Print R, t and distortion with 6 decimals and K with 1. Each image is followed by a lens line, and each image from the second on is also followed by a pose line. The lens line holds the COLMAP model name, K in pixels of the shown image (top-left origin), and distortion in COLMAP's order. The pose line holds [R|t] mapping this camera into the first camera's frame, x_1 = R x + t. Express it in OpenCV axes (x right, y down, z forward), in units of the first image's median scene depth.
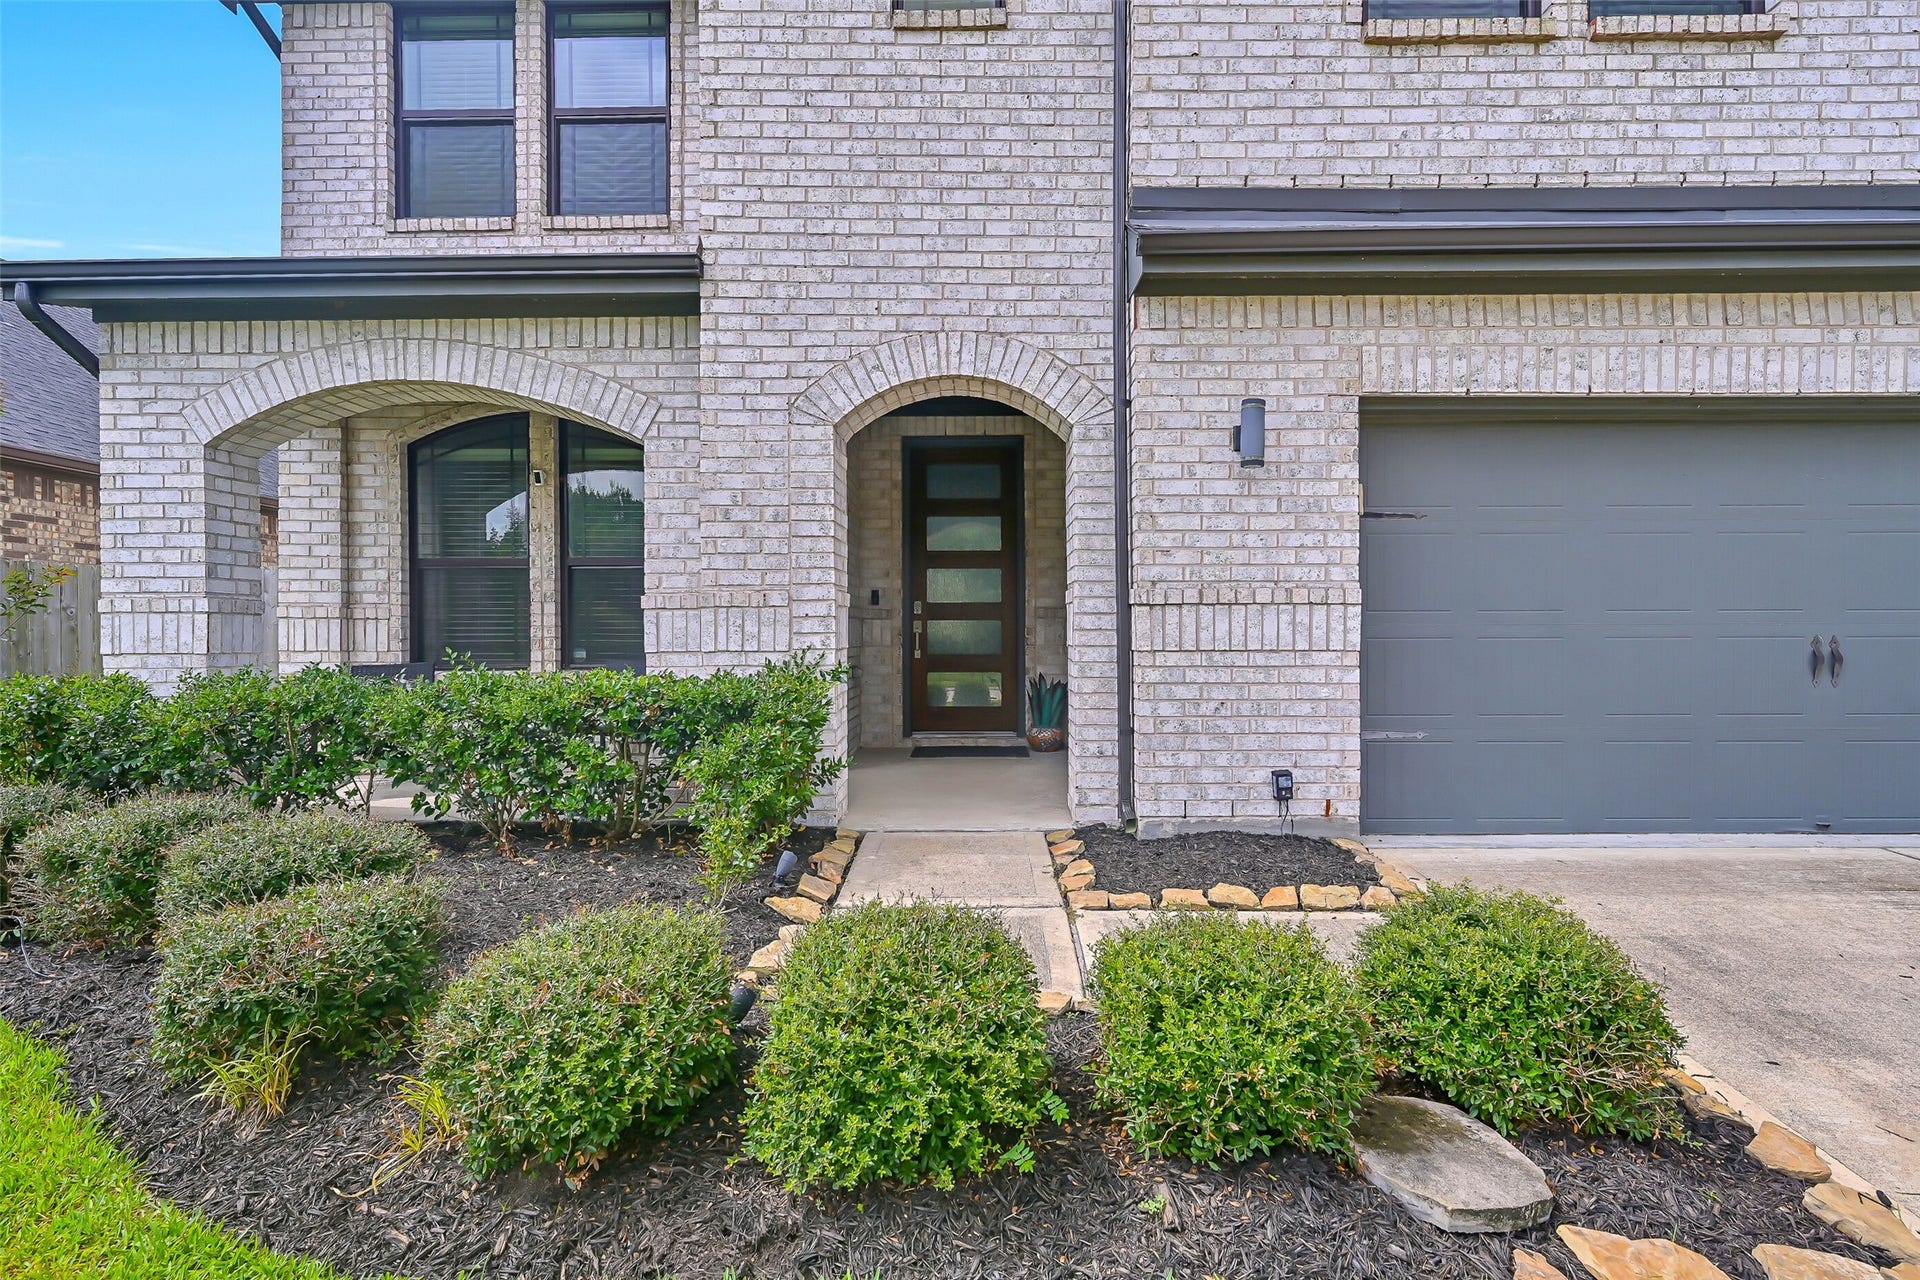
lens RADIAL K [[1005.1, 0, 967.4], [0, 1005.1, 648.0], [0, 0, 1]] dist [-0.002073, -0.000381]
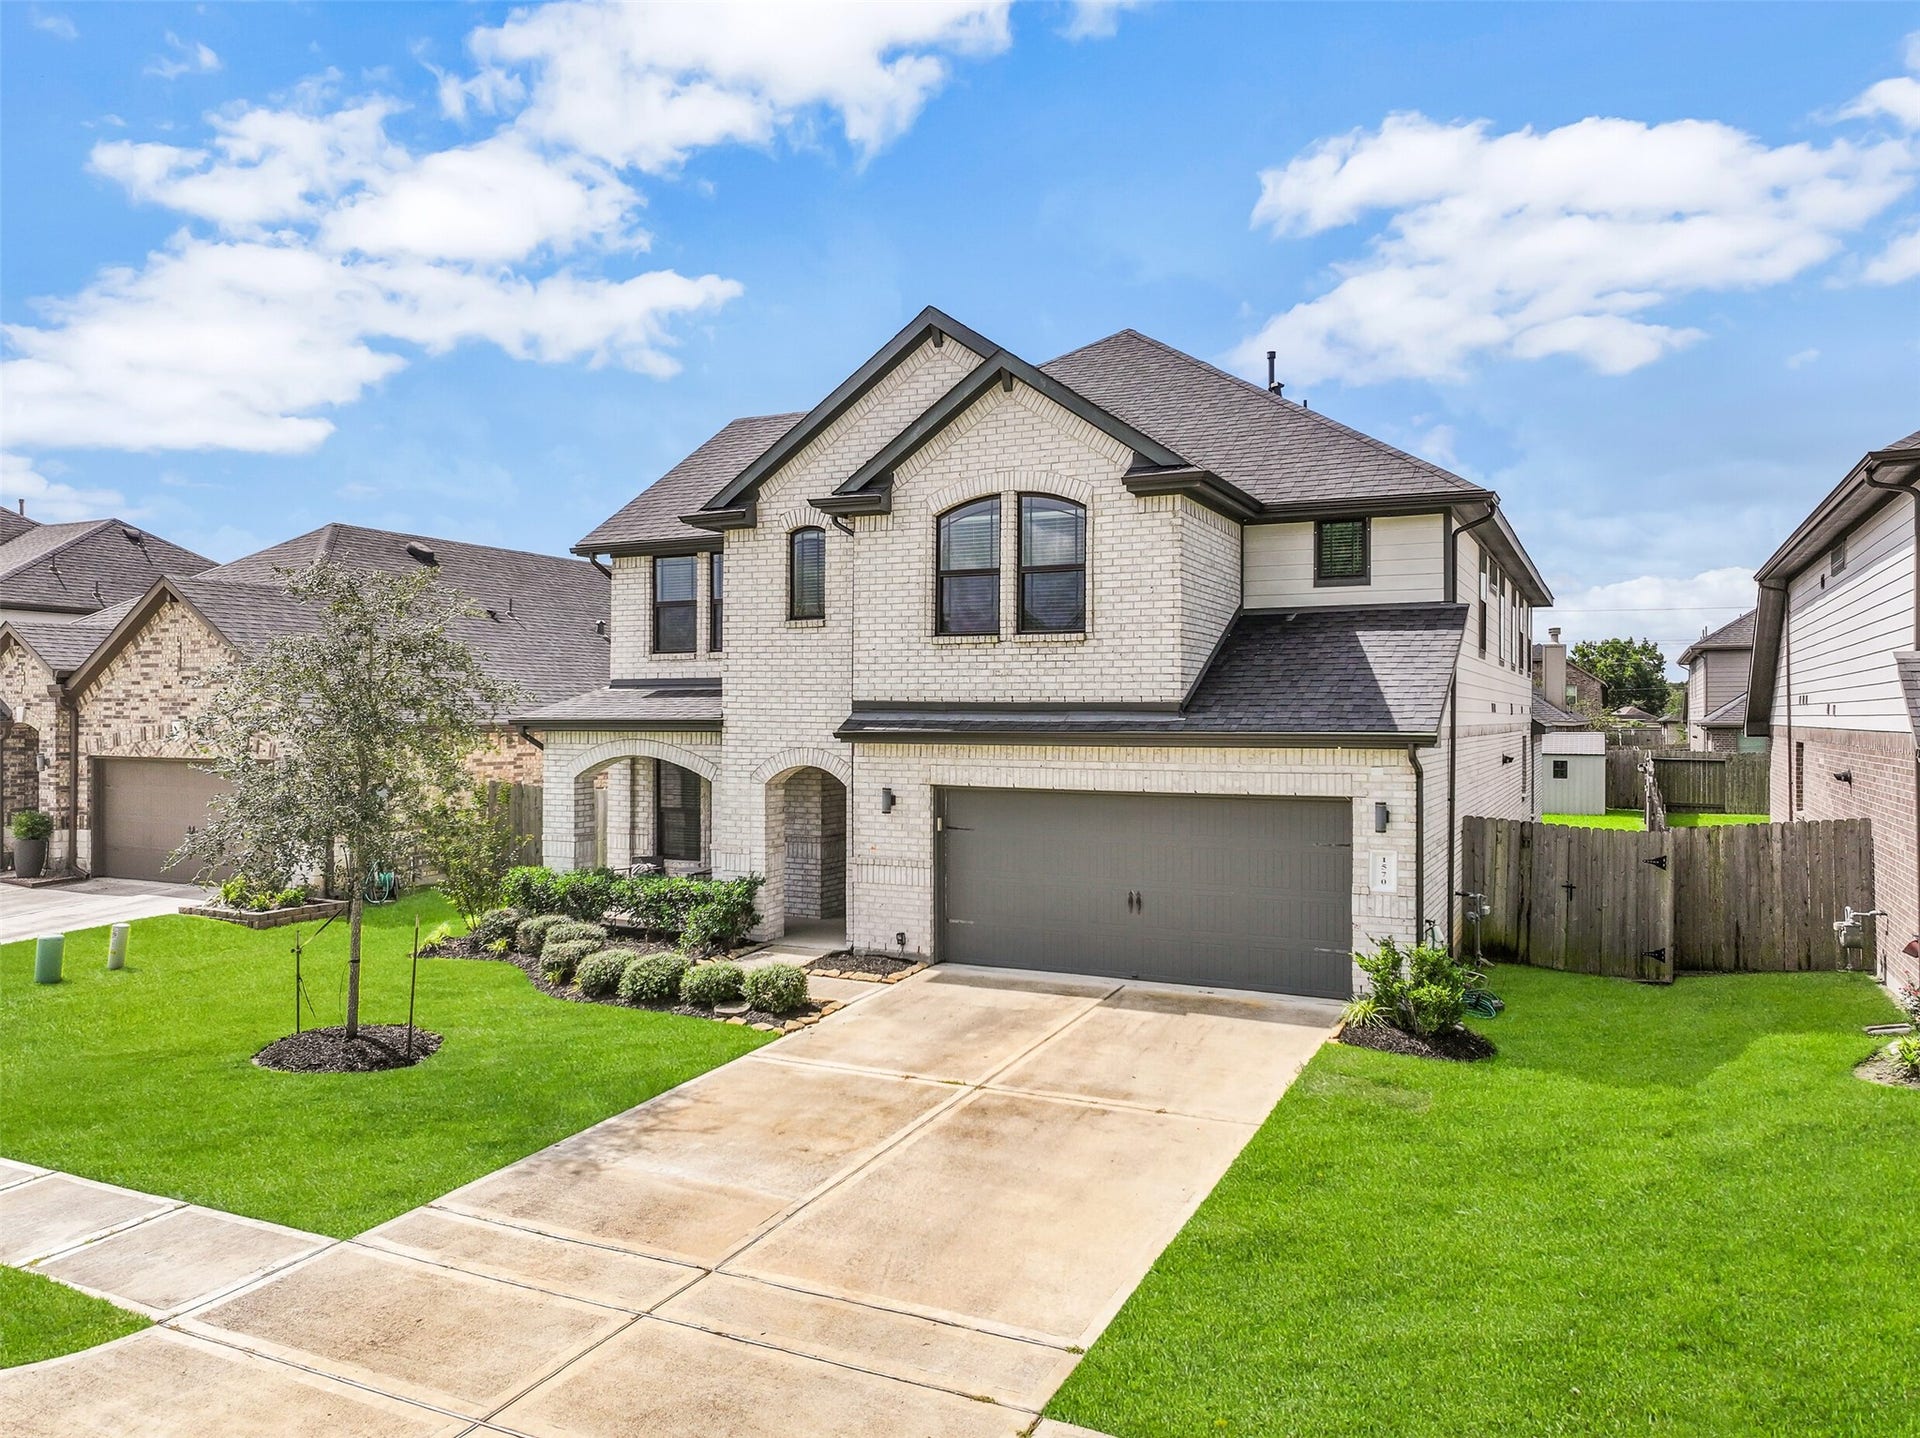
lens RADIAL K [[1362.7, 0, 953.7], [0, 1362.7, 708.1], [0, 0, 1]] dist [-0.004347, -0.003119]
pose [[0.900833, 0.002909, -0.434156, 1.910607], [-0.008903, 0.999891, -0.011772, -0.402089], [0.434074, 0.014470, 0.900761, -2.025163]]
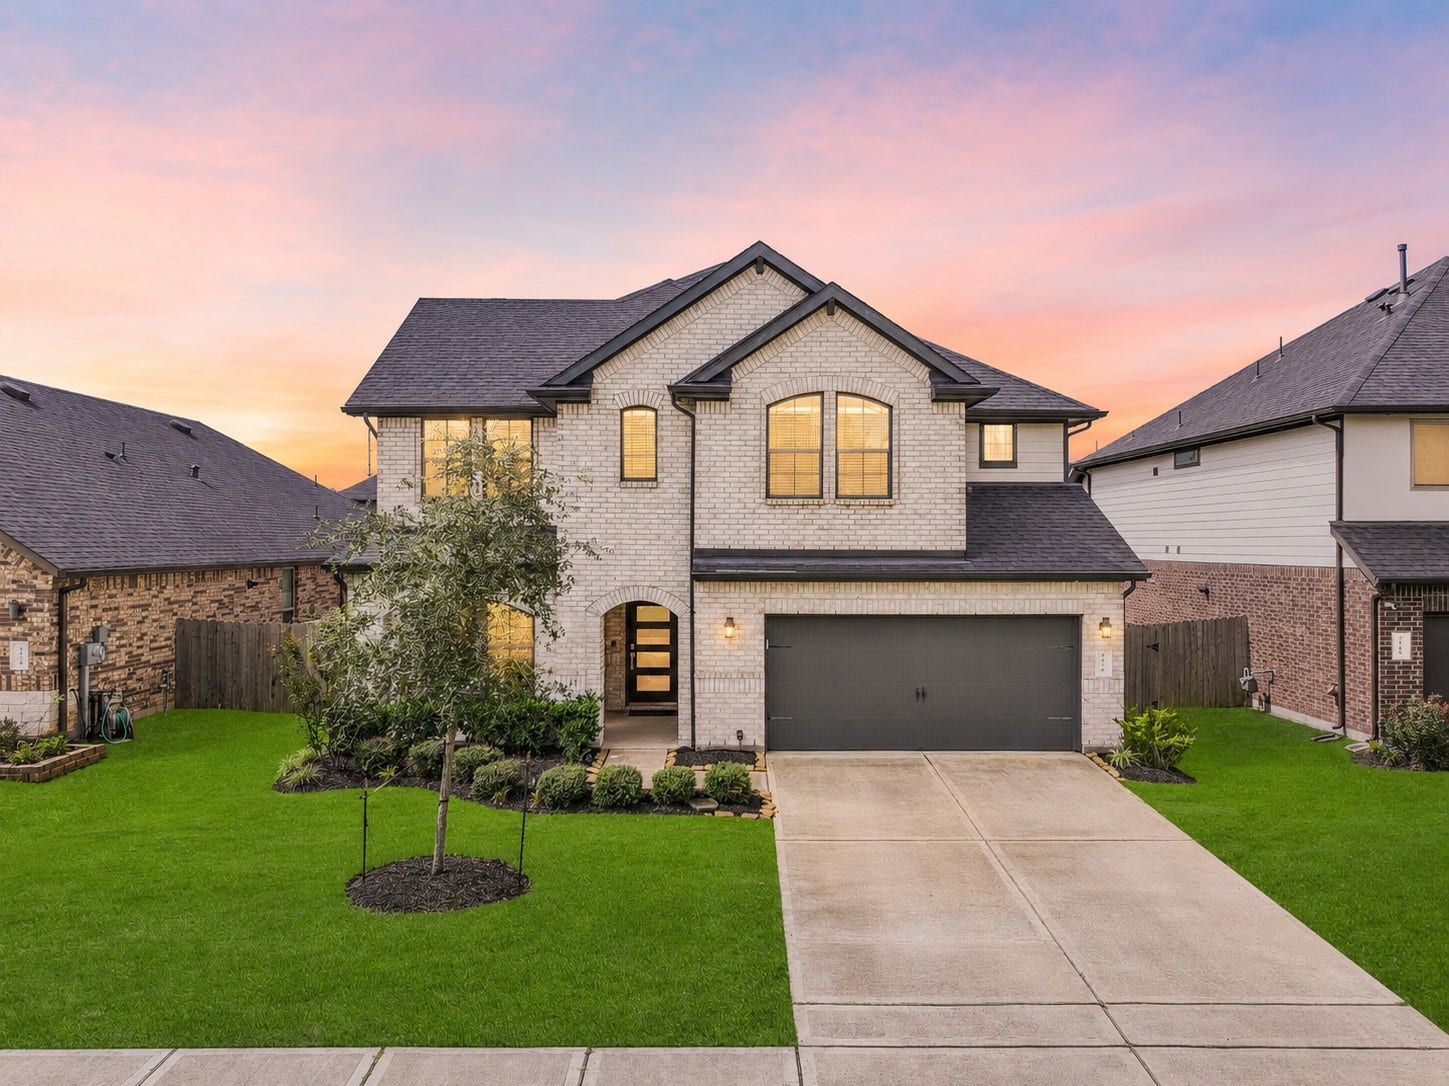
lens RADIAL K [[1028.4, 0, 719.7], [0, 1028.4, 534.7], [0, 0, 1]] dist [-0.004347, -0.003119]
pose [[0.999915, 0.003898, 0.012418, 0.204947], [-0.003700, 0.999866, -0.015918, -0.450655], [-0.012479, 0.015871, 0.999796, -2.292143]]
